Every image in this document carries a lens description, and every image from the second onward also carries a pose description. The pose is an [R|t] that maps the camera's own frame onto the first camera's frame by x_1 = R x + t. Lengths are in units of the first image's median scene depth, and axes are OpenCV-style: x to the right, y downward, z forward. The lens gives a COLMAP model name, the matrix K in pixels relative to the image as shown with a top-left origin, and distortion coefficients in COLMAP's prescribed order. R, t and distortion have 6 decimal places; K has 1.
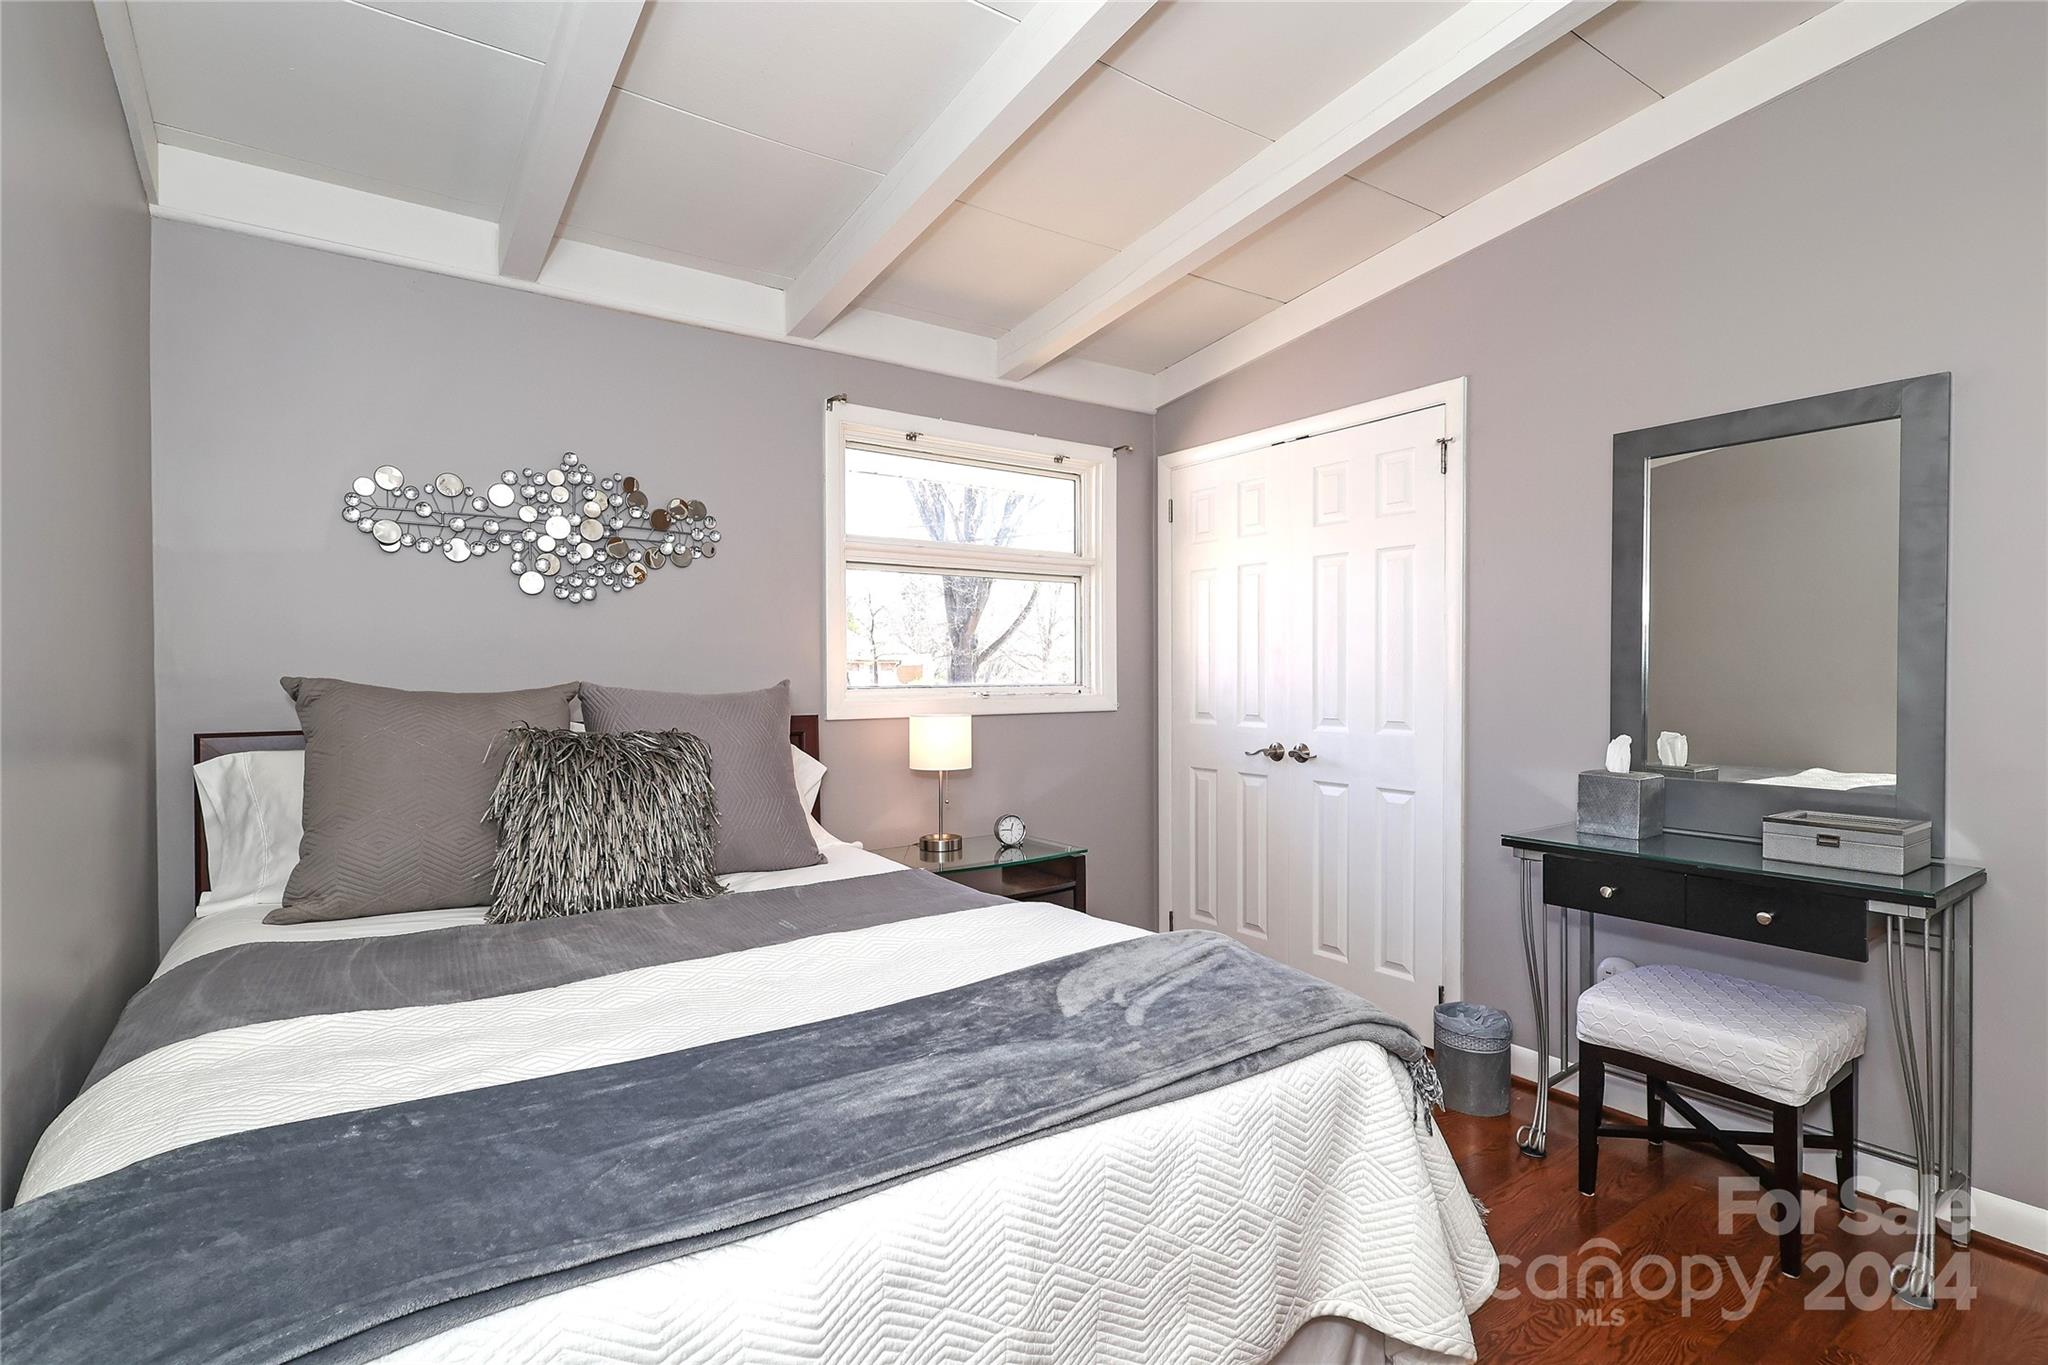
lens RADIAL K [[974.9, 0, 1012.3], [0, 974.9, 706.0], [0, 0, 1]] dist [0.000385, -0.000018]
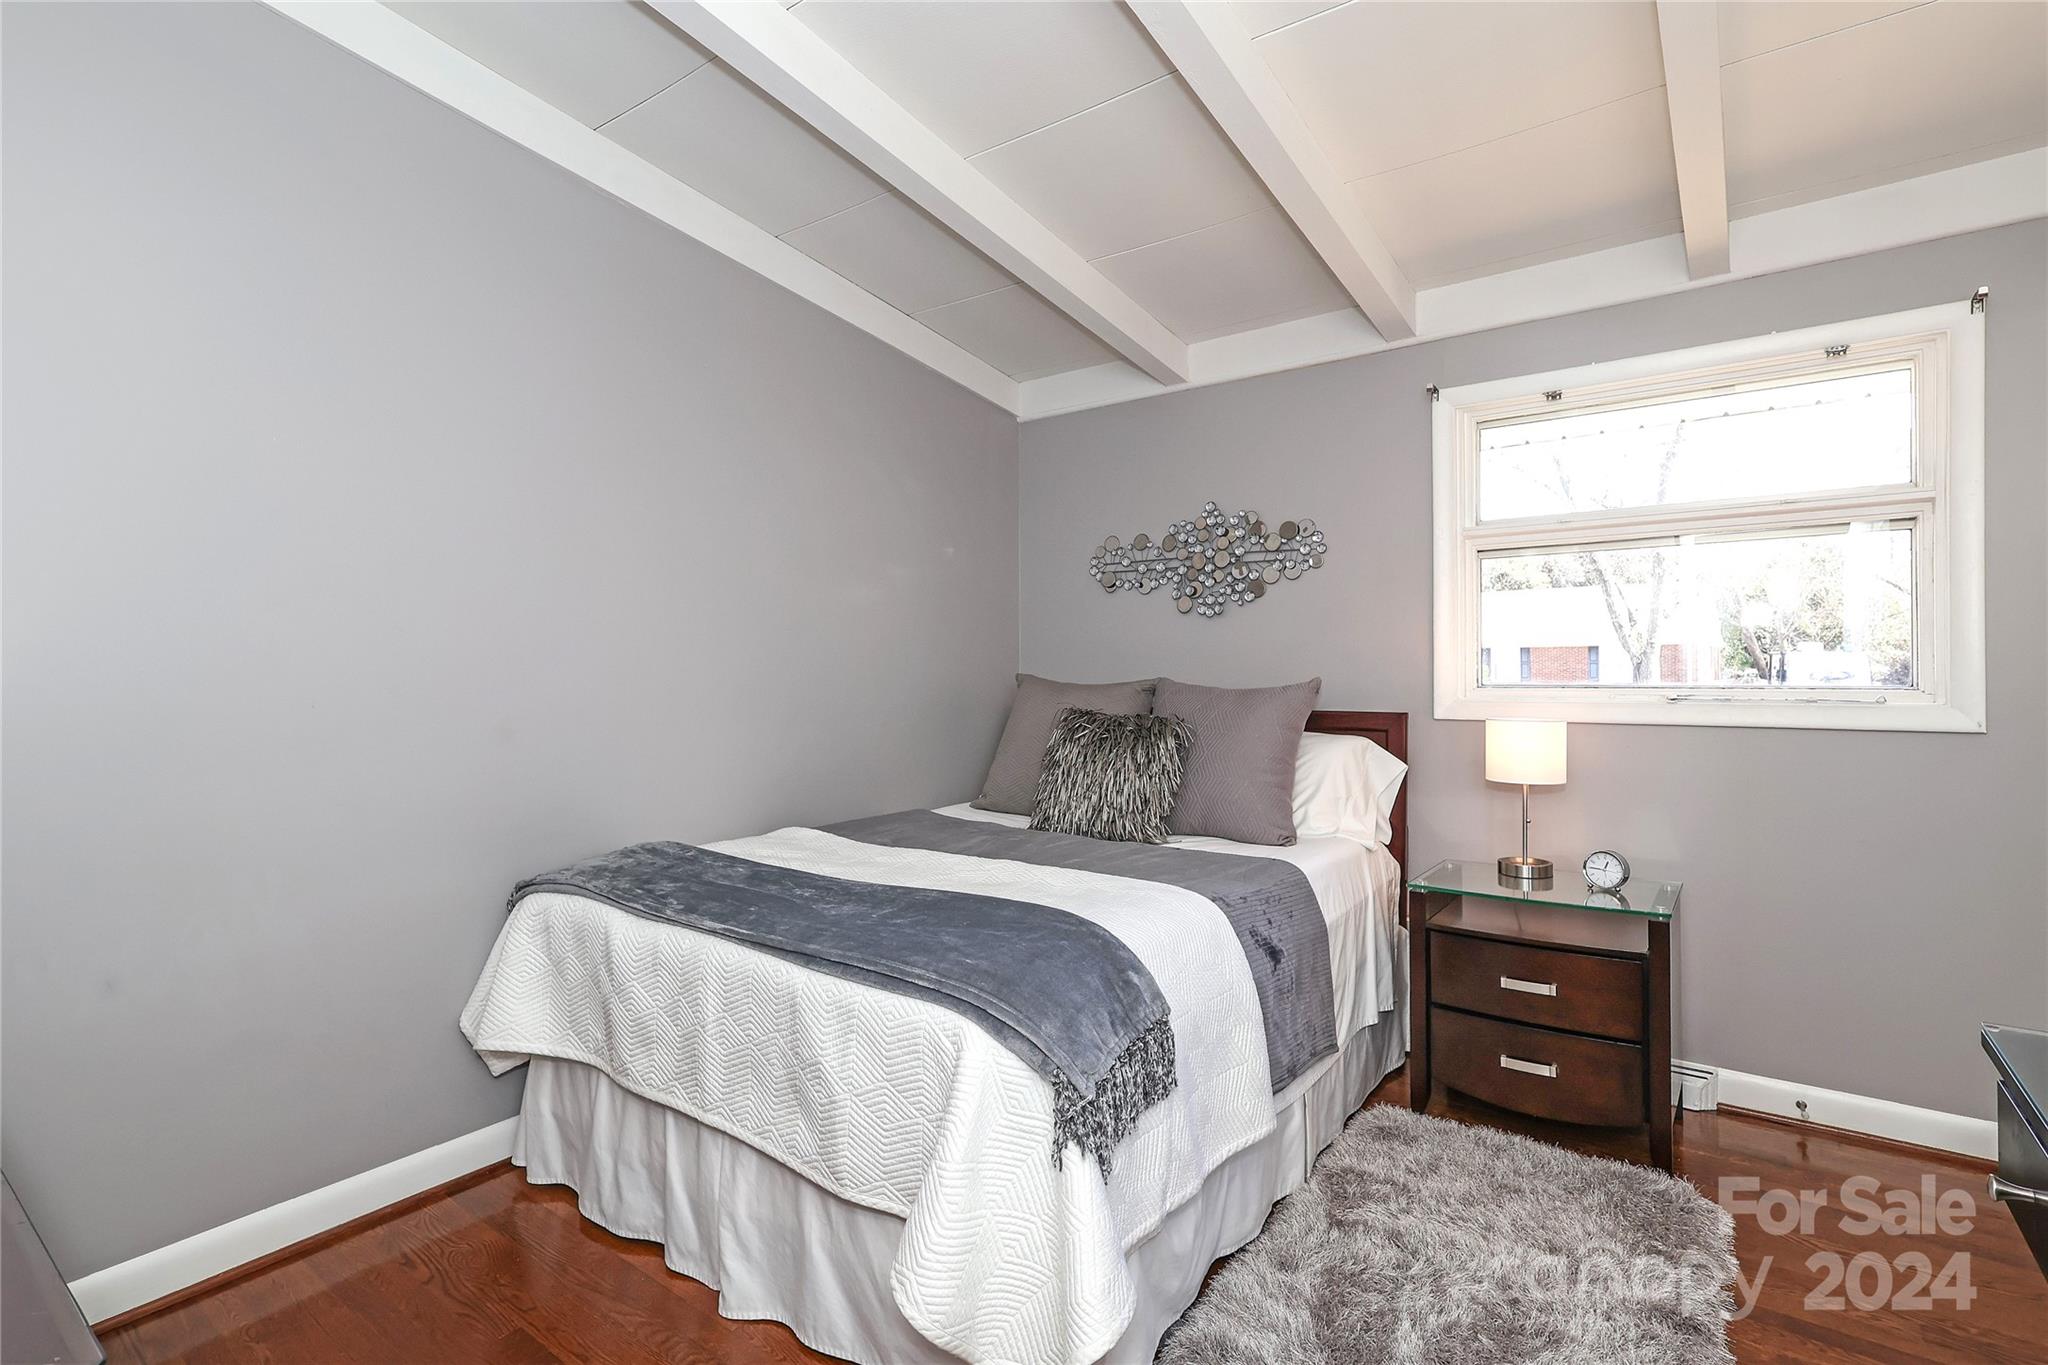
lens RADIAL K [[974.9, 0, 1012.3], [0, 974.9, 706.0], [0, 0, 1]] dist [0.000385, -0.000018]
pose [[0.296772, 0.040854, -0.954074, 0.631033], [-0.028312, 0.999022, 0.033972, -0.020275], [0.954529, 0.016930, 0.297638, 0.314879]]
